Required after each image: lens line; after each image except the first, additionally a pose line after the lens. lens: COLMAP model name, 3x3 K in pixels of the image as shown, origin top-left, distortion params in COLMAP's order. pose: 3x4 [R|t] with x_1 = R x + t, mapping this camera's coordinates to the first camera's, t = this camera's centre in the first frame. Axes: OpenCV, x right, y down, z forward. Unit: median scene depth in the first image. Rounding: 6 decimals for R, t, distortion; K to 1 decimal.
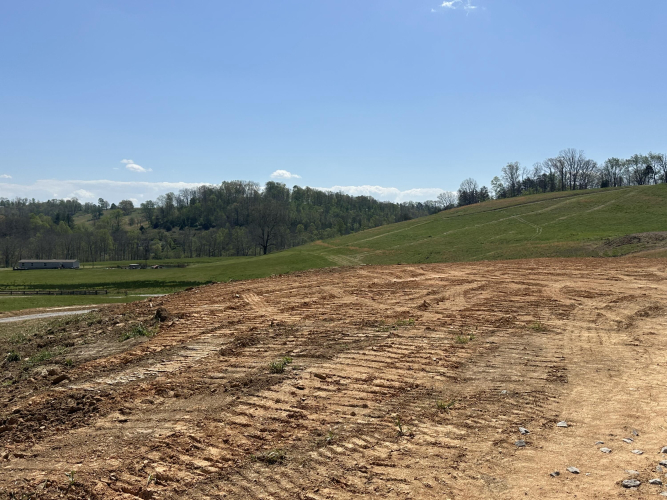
lens RADIAL K [[631.7, 0, 334.0], [0, 631.7, 249.0], [0, 0, 1]] dist [0.043099, 0.000000]
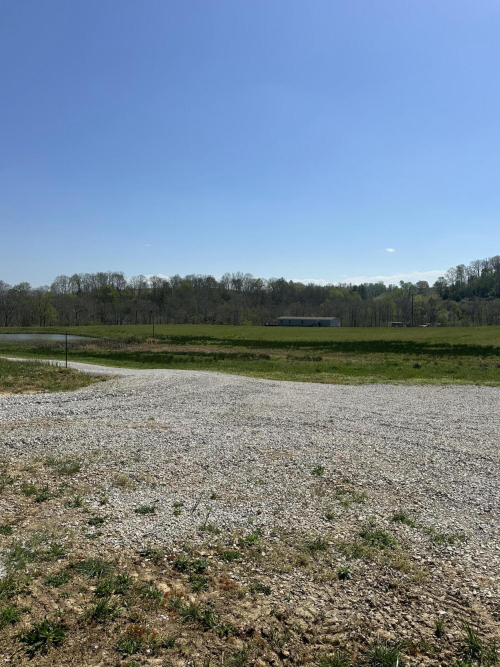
lens RADIAL K [[504.9, 0, 250.1], [0, 504.9, 331.8], [0, 0, 1]] dist [-0.009574, -0.003849]
pose [[0.795048, 0.031643, -0.605721, -0.038036], [-0.025587, 0.999499, 0.018629, 0.011182], [0.606007, 0.000688, 0.795459, 0.167195]]
